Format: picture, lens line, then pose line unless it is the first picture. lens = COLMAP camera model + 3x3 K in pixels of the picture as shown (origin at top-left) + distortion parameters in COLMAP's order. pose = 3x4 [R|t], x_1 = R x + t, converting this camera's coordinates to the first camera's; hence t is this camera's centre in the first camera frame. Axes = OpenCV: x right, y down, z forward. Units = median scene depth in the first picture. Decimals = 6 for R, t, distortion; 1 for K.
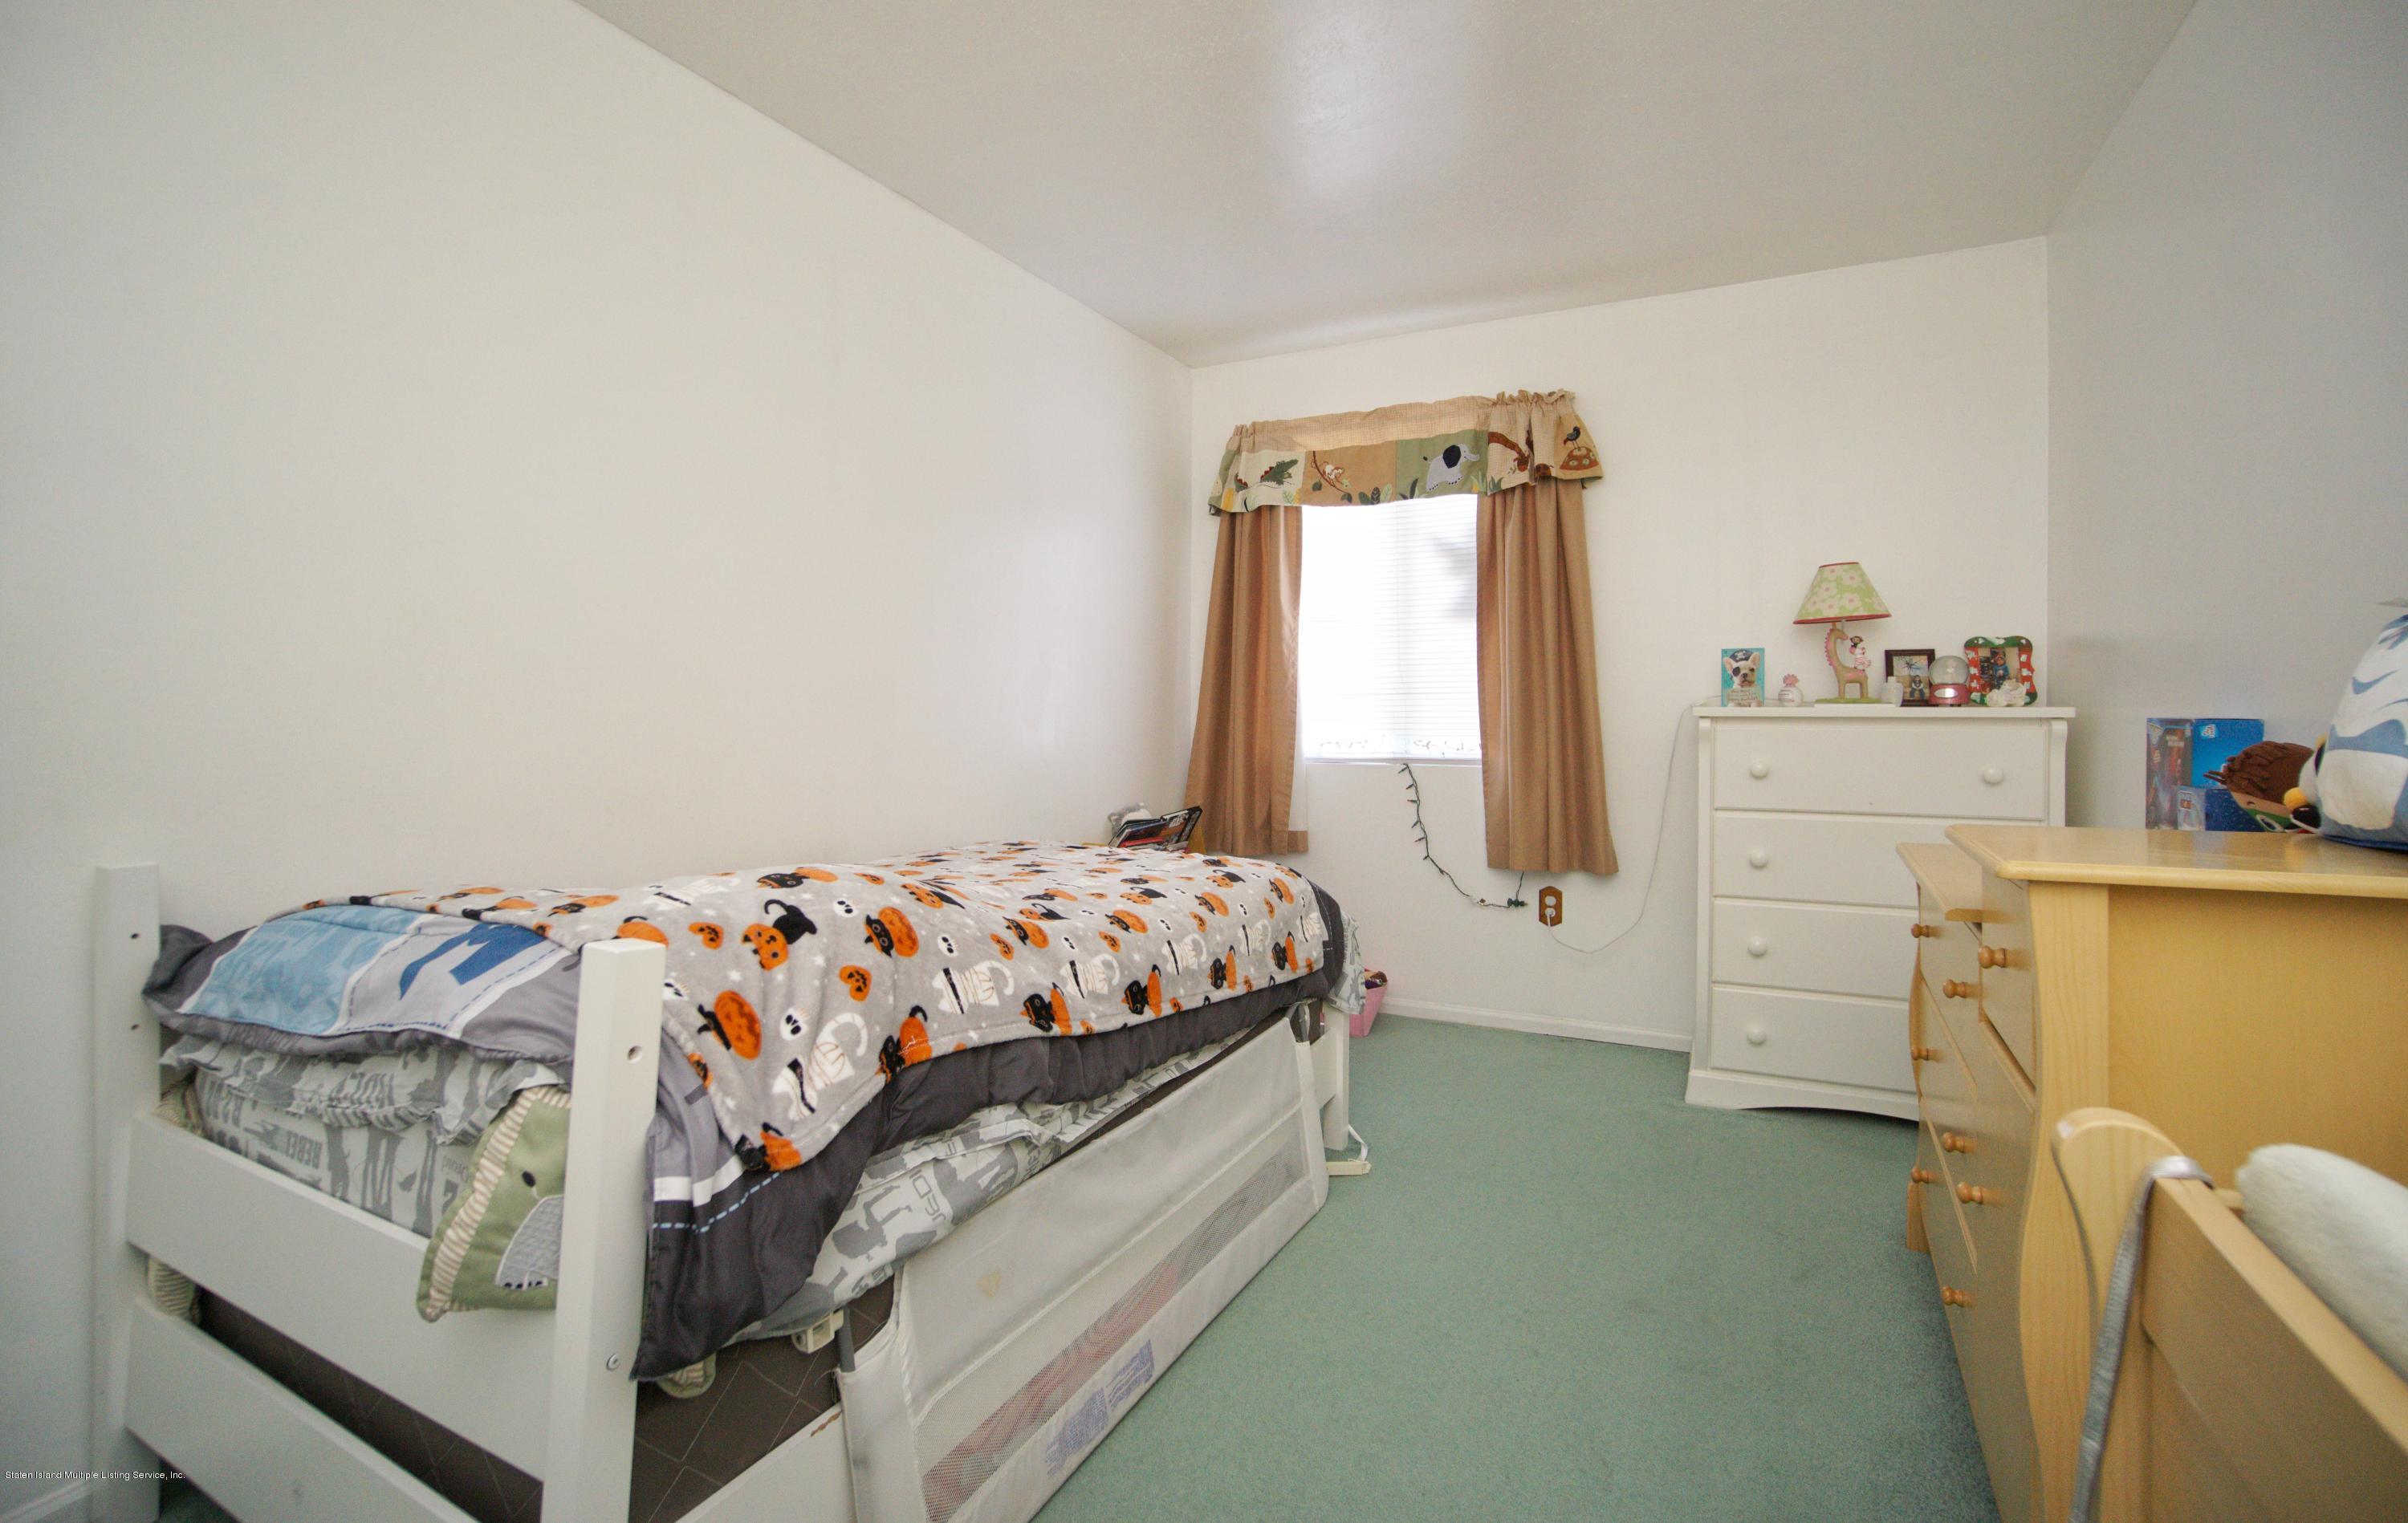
lens RADIAL K [[1121.5, 0, 1203.8], [0, 1121.5, 714.8], [0, 0, 1]] dist [-0.066600, 0.019393]
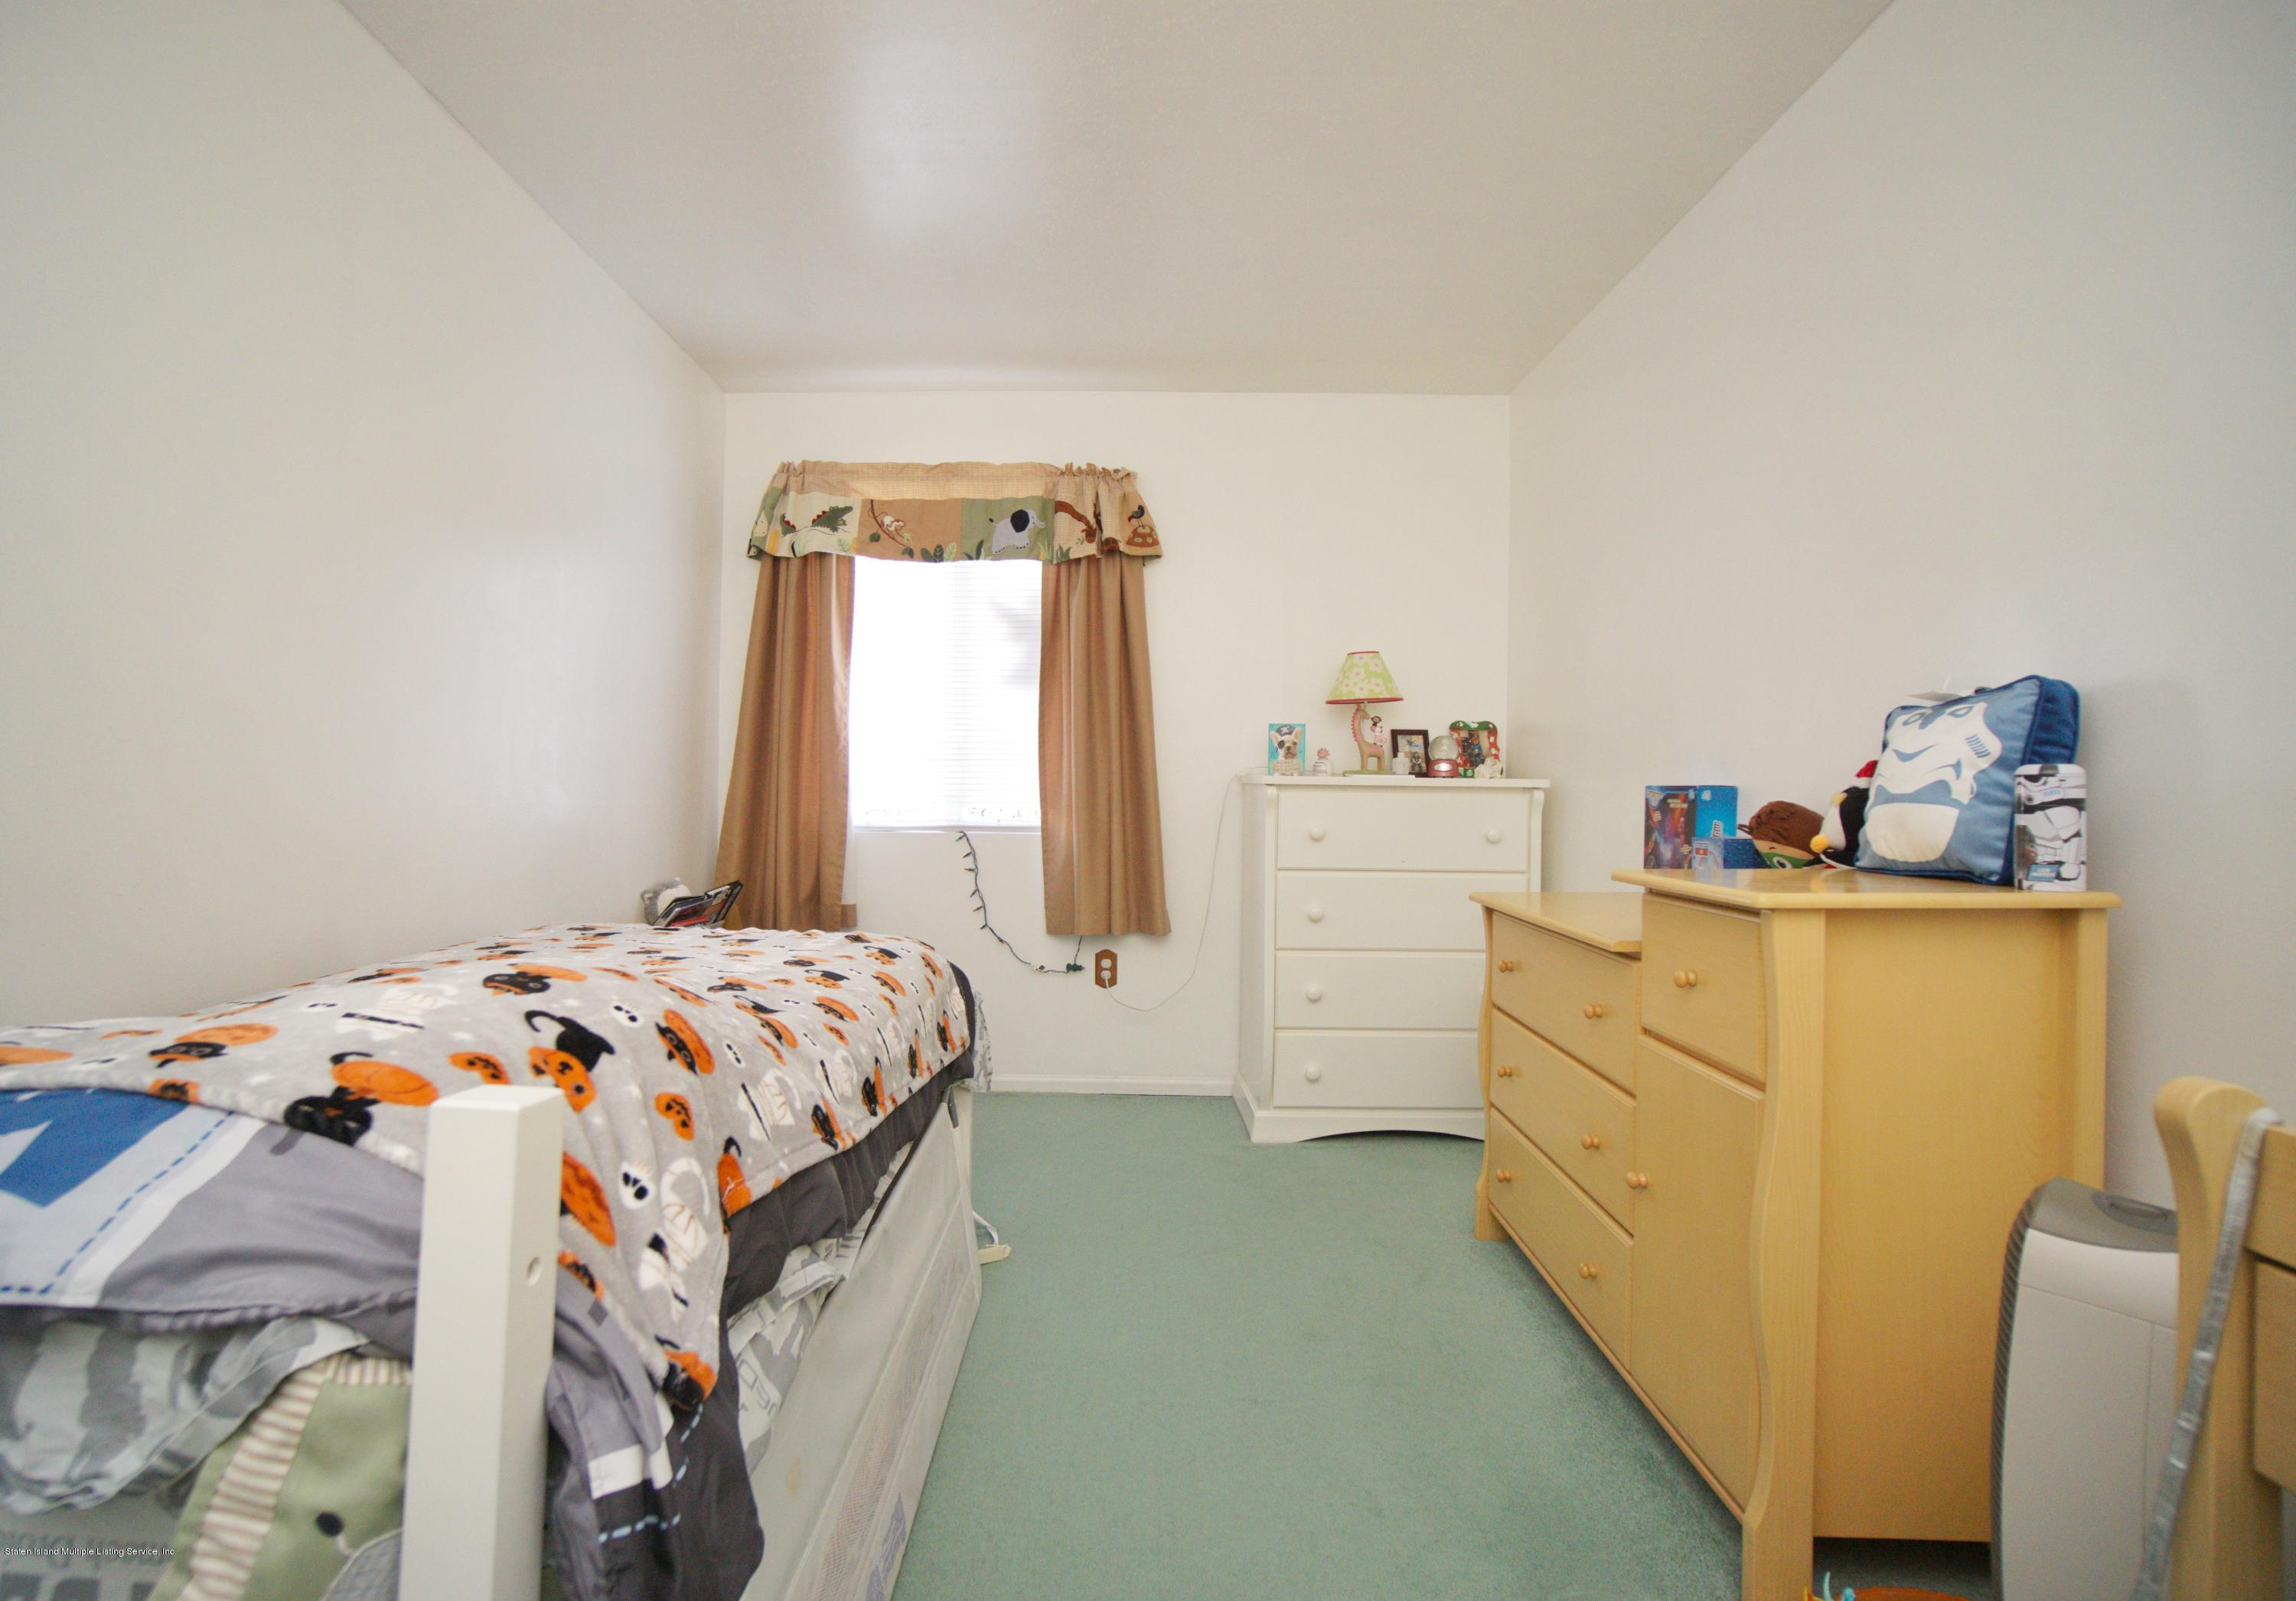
lens RADIAL K [[1104.3, 0, 1146.6], [0, 1104.3, 792.8], [0, 0, 1]] dist [-0.064370, 0.018664]
pose [[0.886630, 0.008510, 0.462401, -0.145857], [-0.009198, 0.999957, -0.000767, 0.011117], [-0.462388, -0.003573, 0.886671, 0.090568]]
